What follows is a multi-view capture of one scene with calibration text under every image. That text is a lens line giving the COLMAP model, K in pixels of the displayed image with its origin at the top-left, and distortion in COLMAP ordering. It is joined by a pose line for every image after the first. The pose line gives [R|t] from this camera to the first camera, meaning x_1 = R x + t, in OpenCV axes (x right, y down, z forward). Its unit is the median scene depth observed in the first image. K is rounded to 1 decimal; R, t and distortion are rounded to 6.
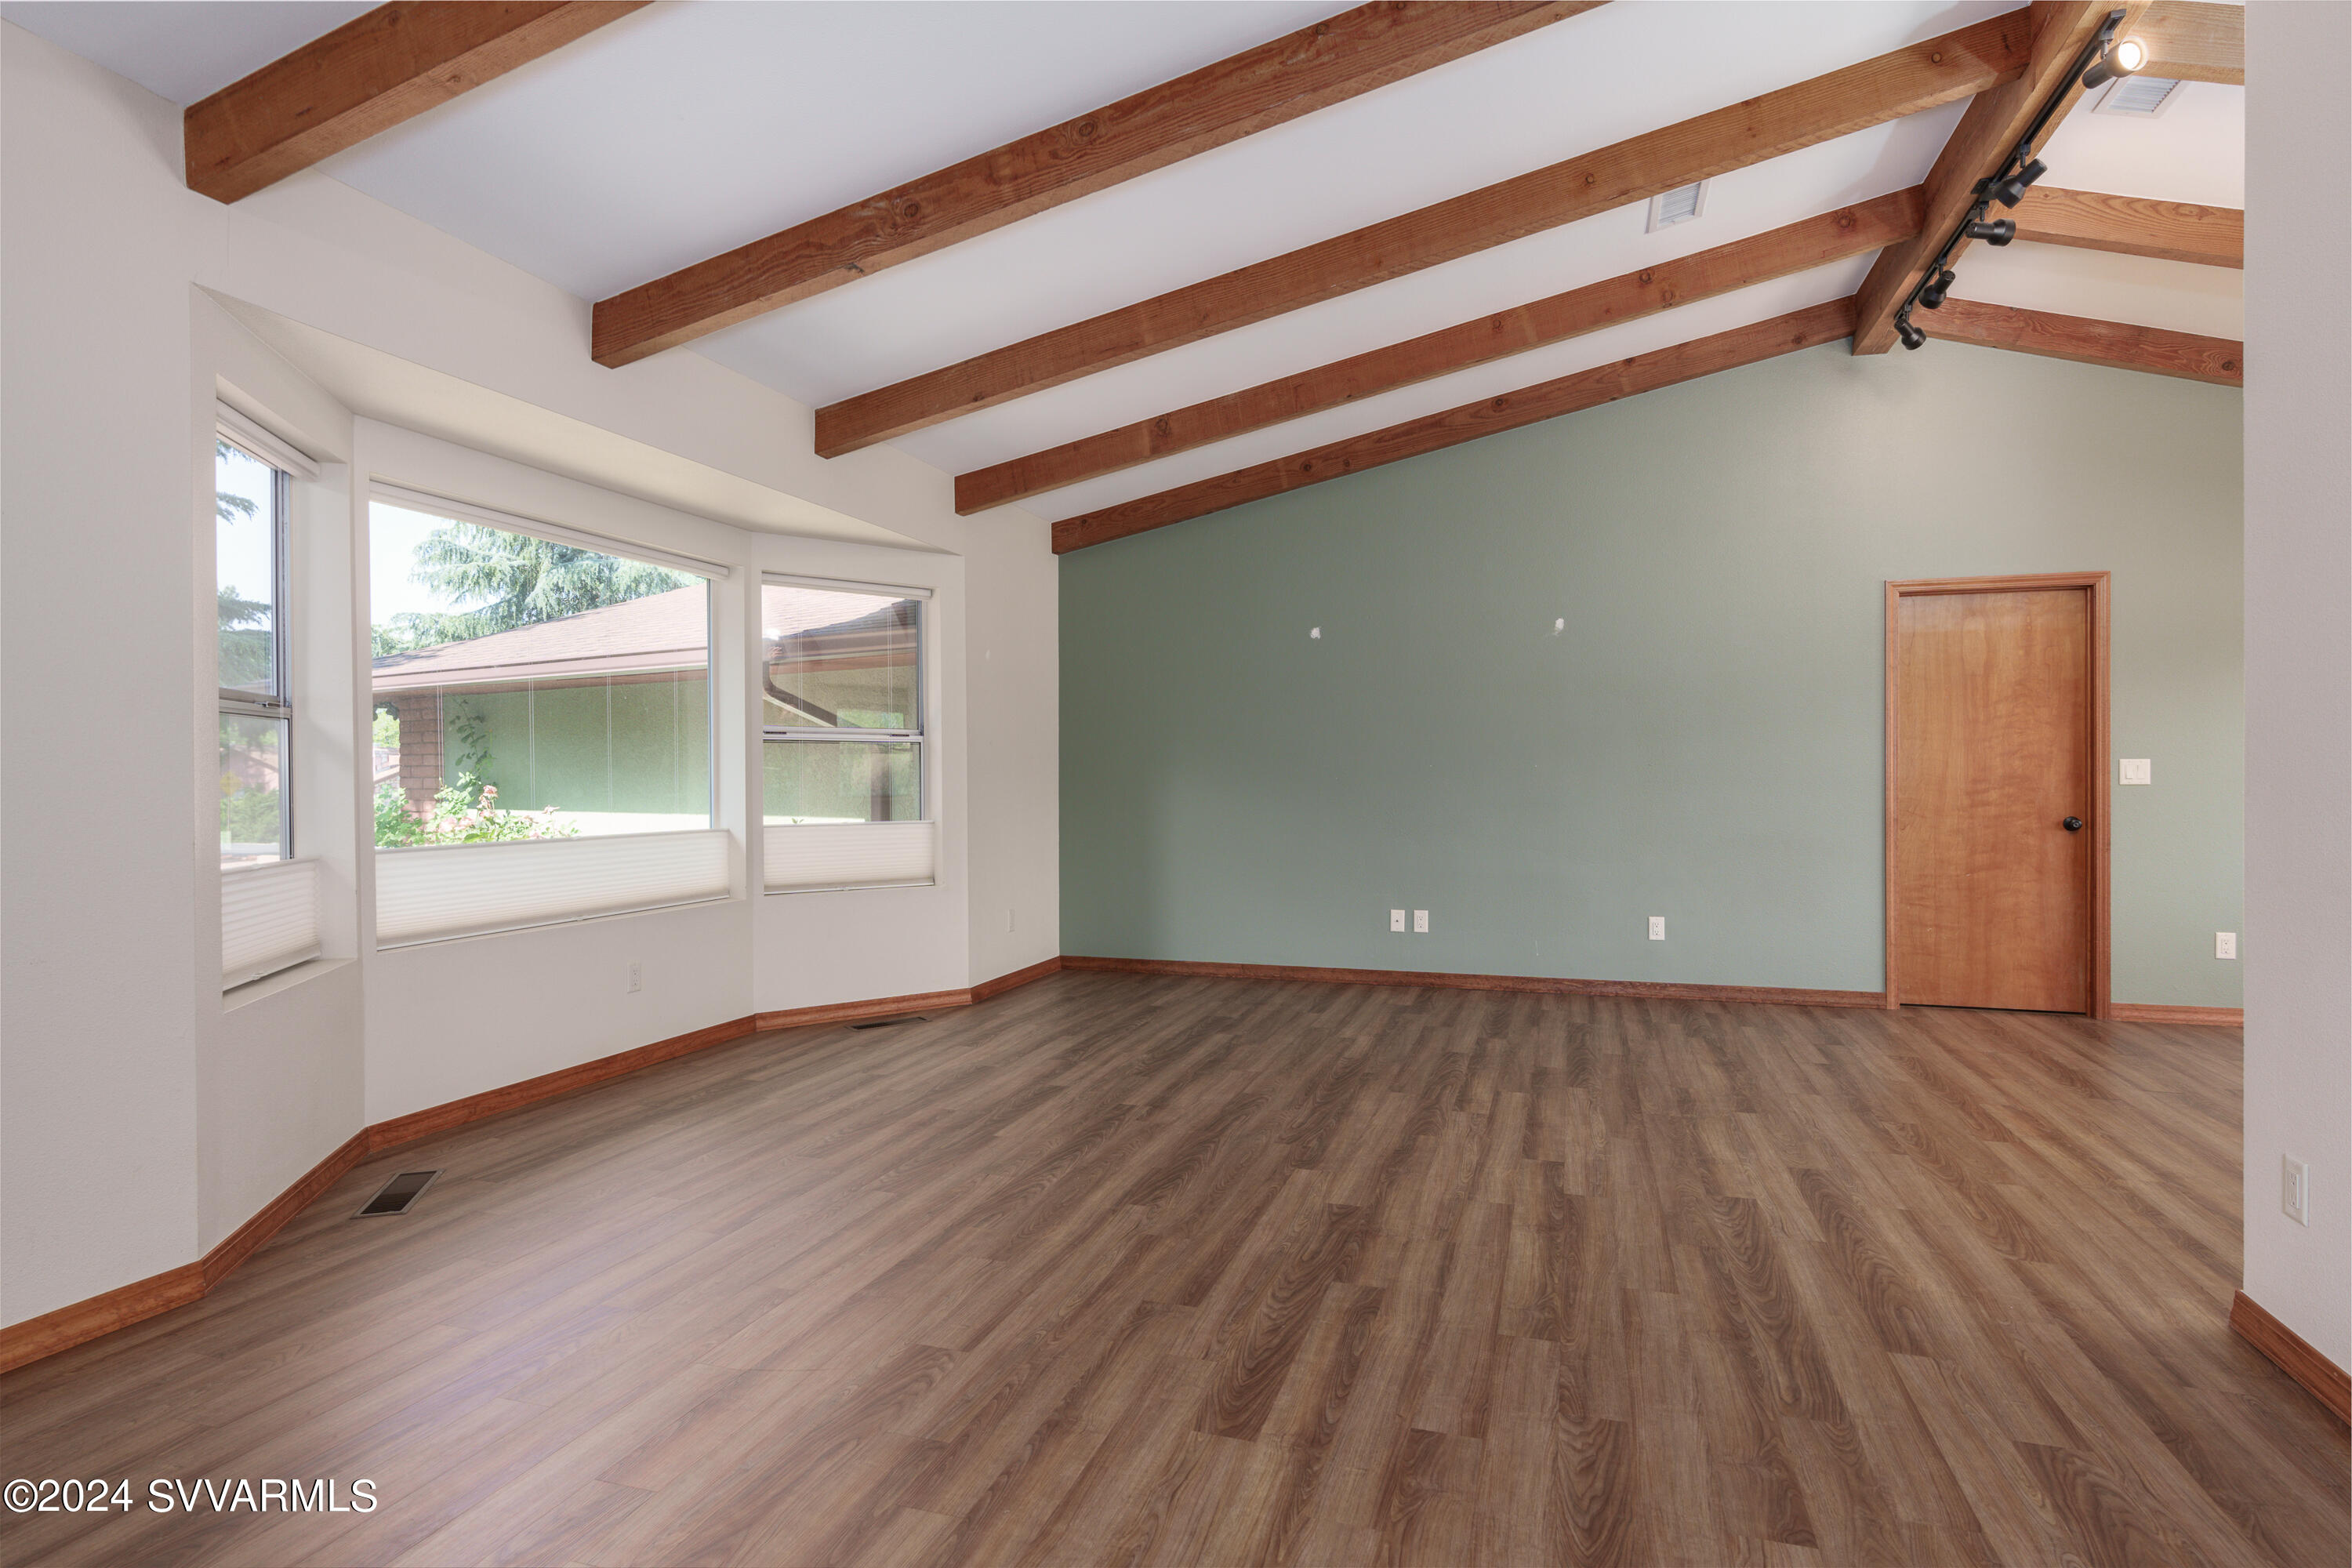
lens RADIAL K [[1273.4, 0, 1176.1], [0, 1273.4, 780.0], [0, 0, 1]] dist [-0.001519, -0.000162]
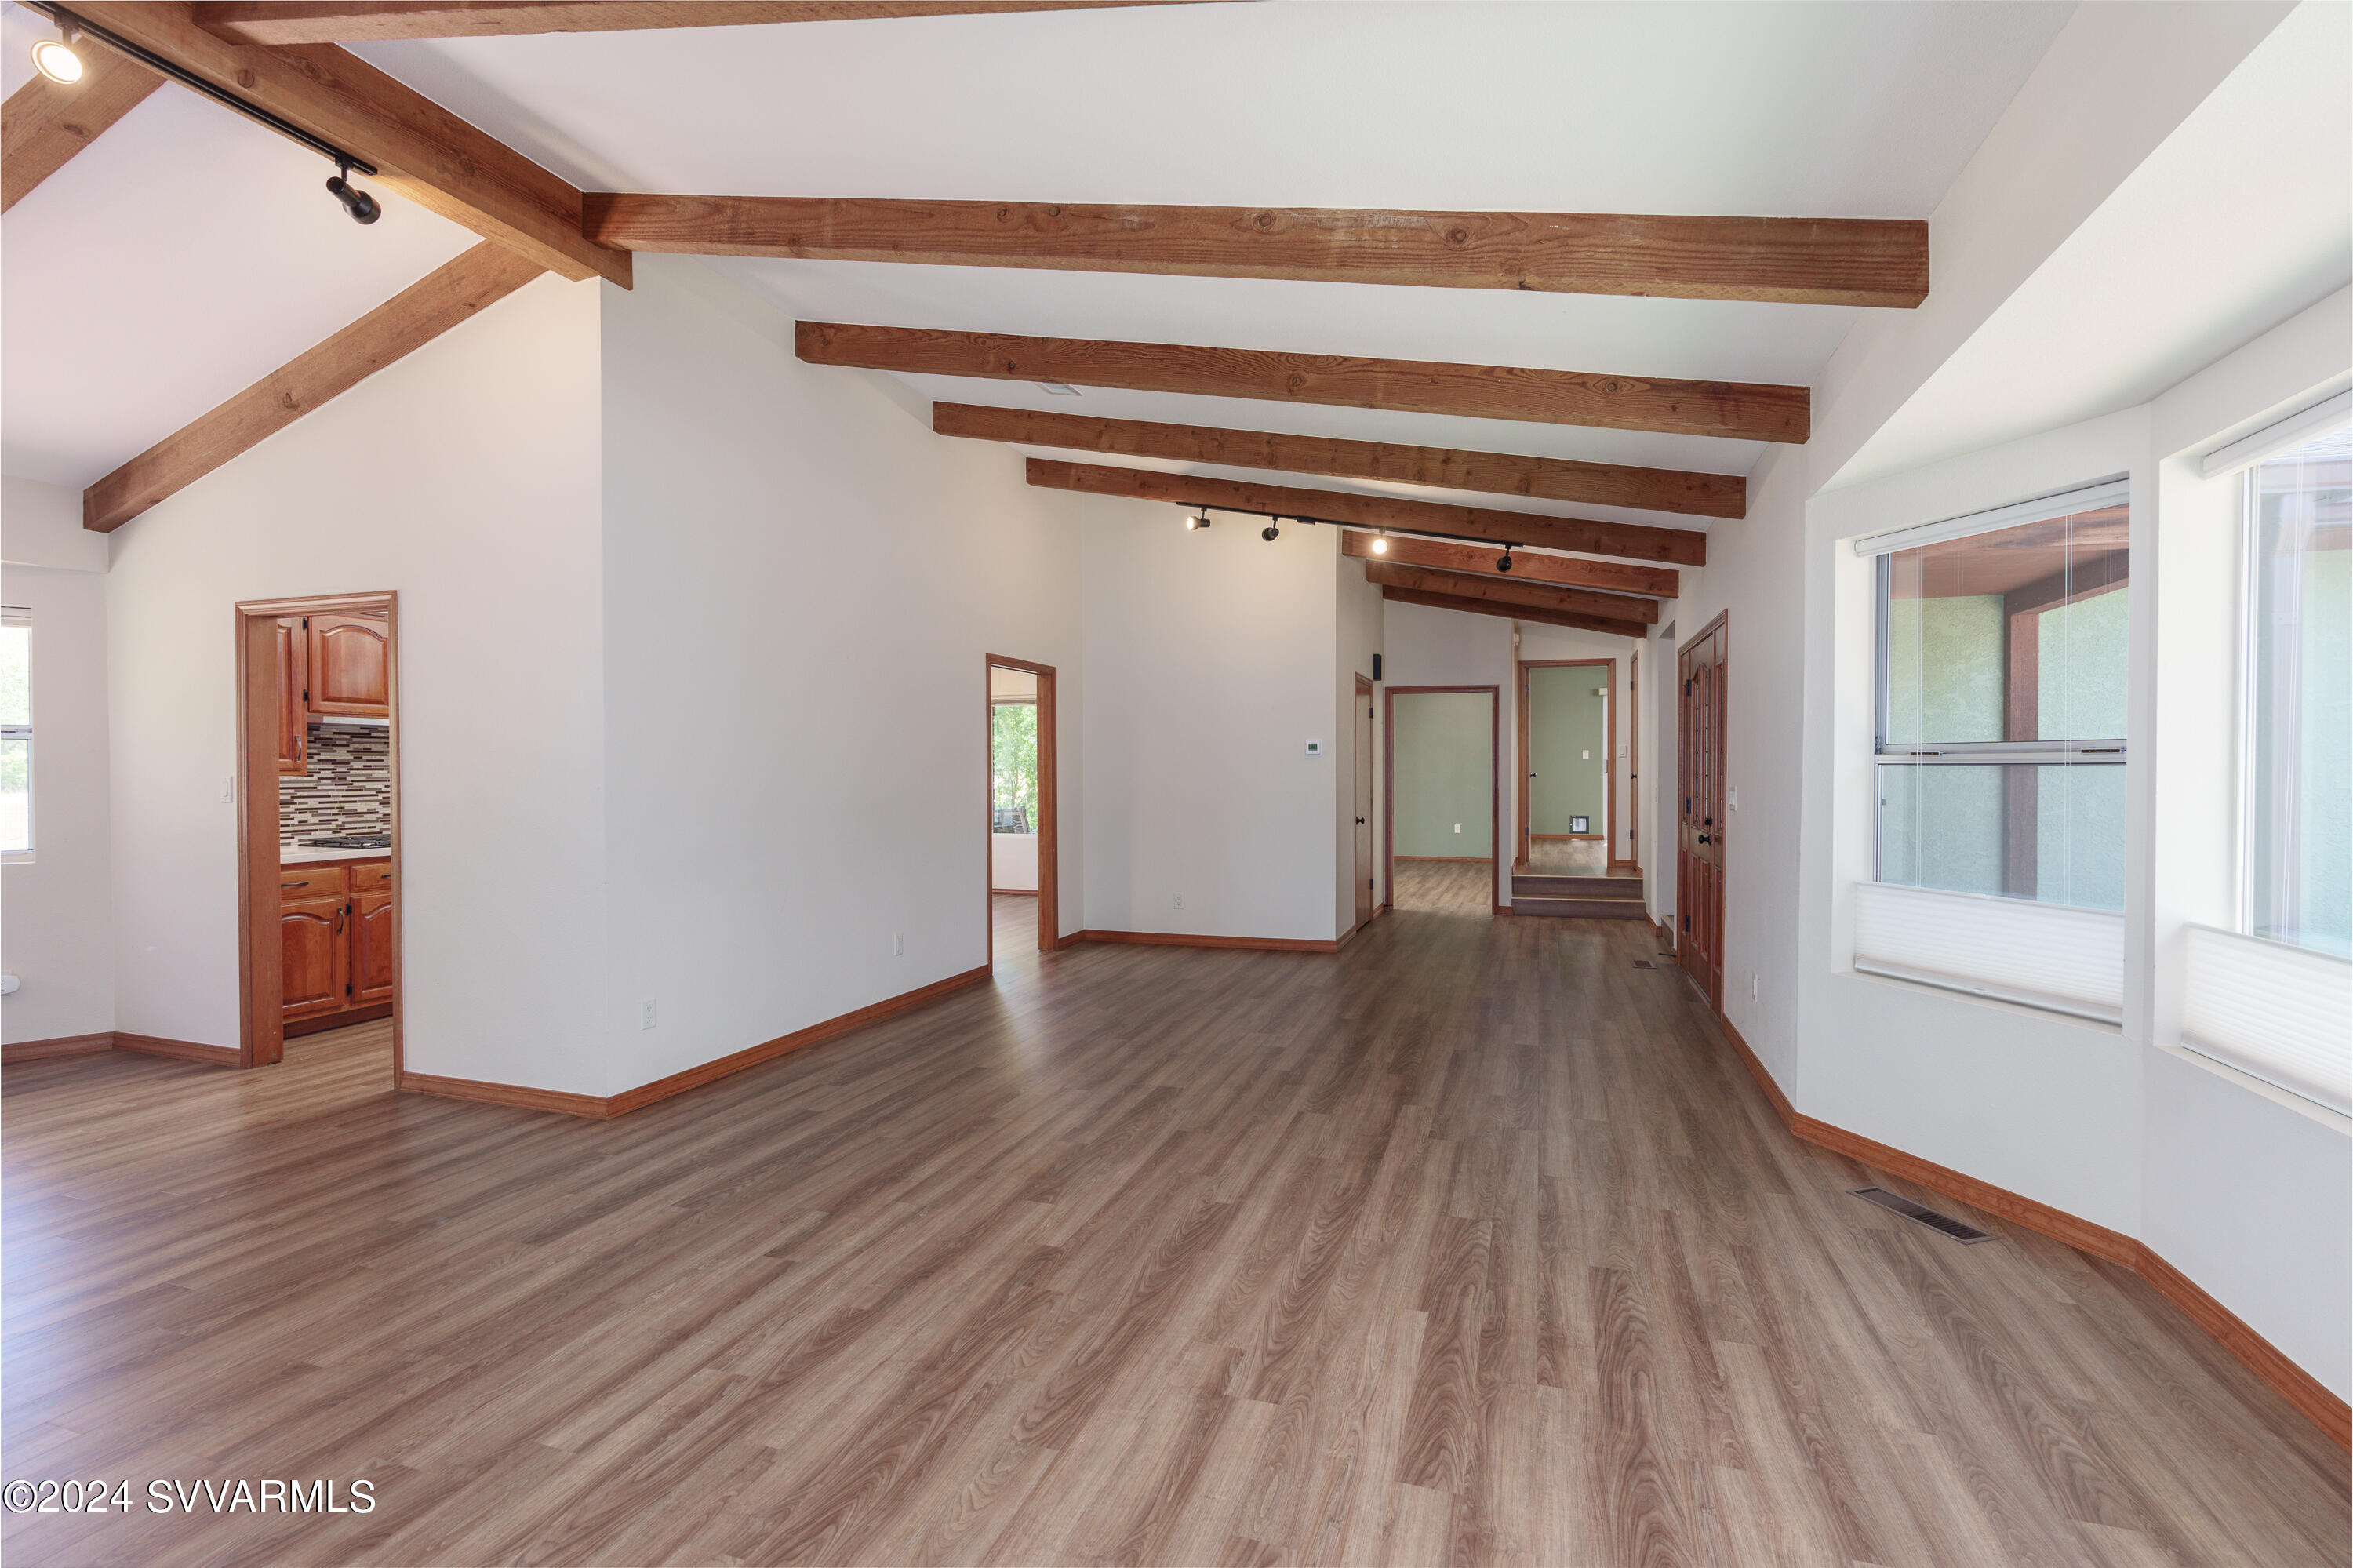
lens RADIAL K [[1060.3, 0, 1179.3], [0, 1060.3, 778.6], [0, 0, 1]] dist [-0.014958, 0.001823]
pose [[-0.999800, 0.006167, 0.019043, -0.011679], [0.006445, 0.999873, 0.014579, -0.055294], [-0.018951, 0.014699, -0.999712, 1.872384]]
